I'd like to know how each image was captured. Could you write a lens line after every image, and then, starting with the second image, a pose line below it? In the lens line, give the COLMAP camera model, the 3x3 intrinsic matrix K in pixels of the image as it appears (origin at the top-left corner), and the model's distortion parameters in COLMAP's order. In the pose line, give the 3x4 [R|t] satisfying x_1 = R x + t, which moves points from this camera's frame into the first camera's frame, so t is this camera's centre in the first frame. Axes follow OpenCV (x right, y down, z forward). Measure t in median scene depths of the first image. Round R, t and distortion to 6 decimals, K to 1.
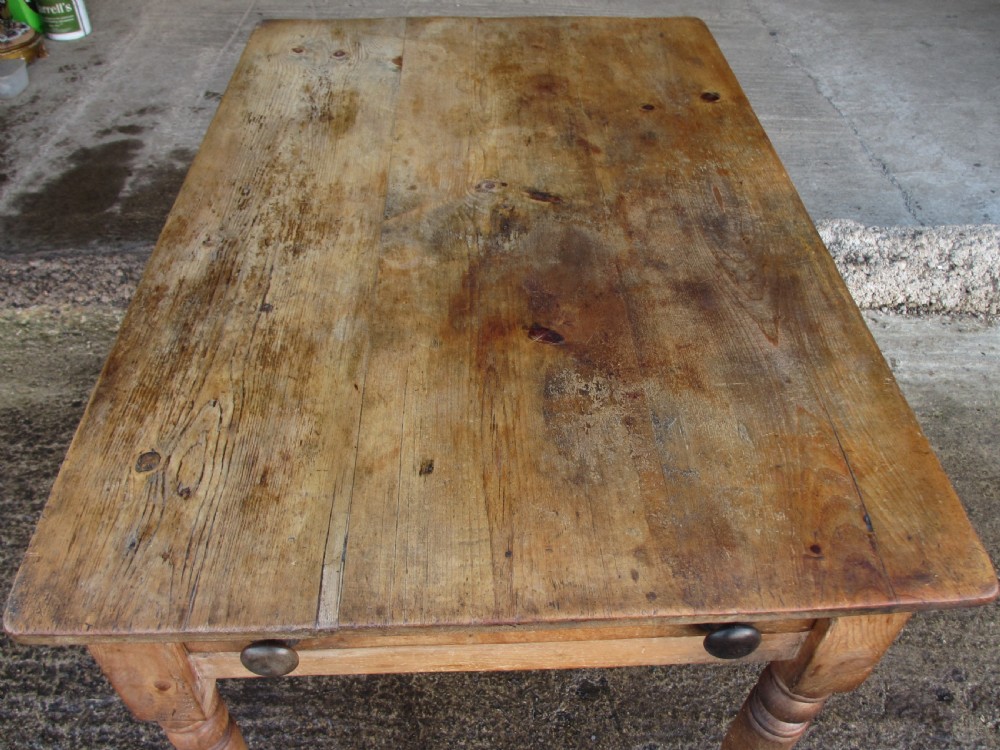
lens RADIAL K [[829.8, 0, 503.3], [0, 829.8, 380.7], [0, 0, 1]] dist [-0.054311, 0.022907]
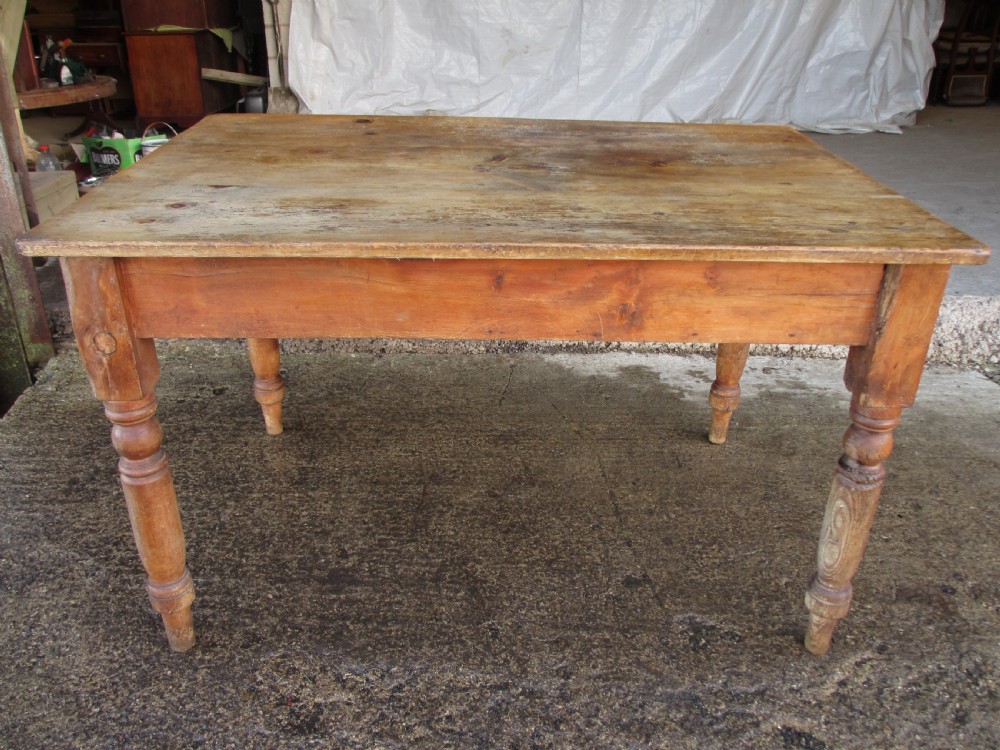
lens RADIAL K [[829.8, 0, 501.3], [0, 829.8, 373.7], [0, 0, 1]] dist [-0.054311, 0.022907]
pose [[0.999825, 0.012898, -0.013585, -0.047424], [-0.016319, 0.955813, -0.293523, 0.320013], [0.009199, 0.293693, 0.955856, -0.126464]]
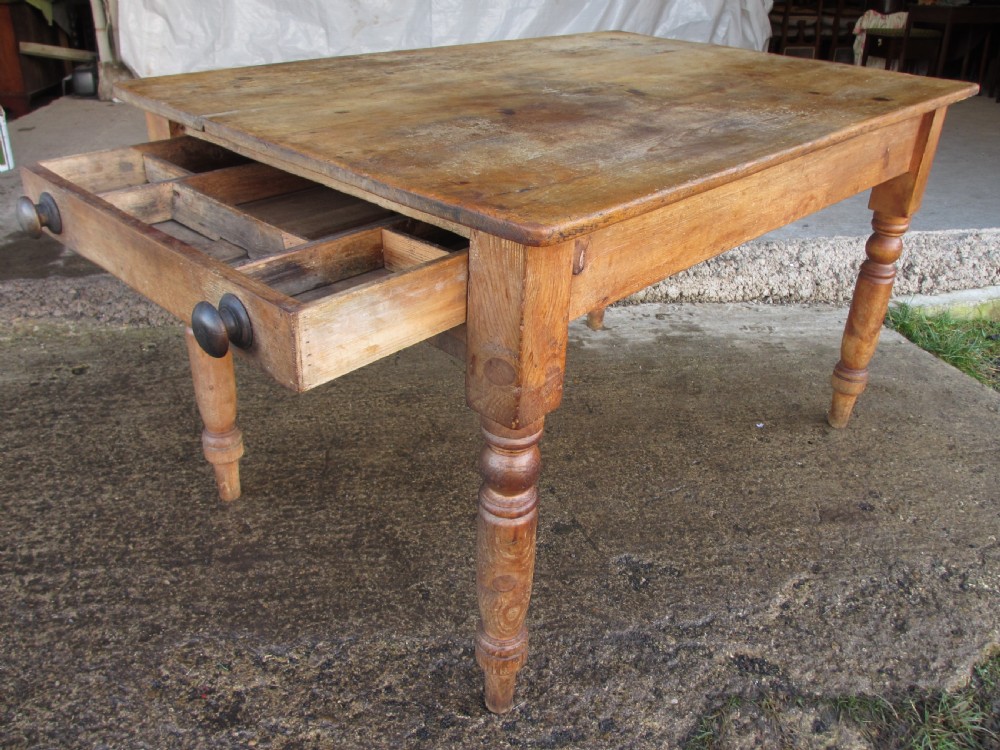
lens RADIAL K [[829.8, 0, 498.7], [0, 829.8, 372.2], [0, 0, 1]] dist [-0.054311, 0.022907]
pose [[0.987012, -0.051692, 0.152106, -0.096663], [0.092441, 0.957109, -0.274586, 0.343071], [-0.131388, 0.285080, 0.949456, -0.058395]]
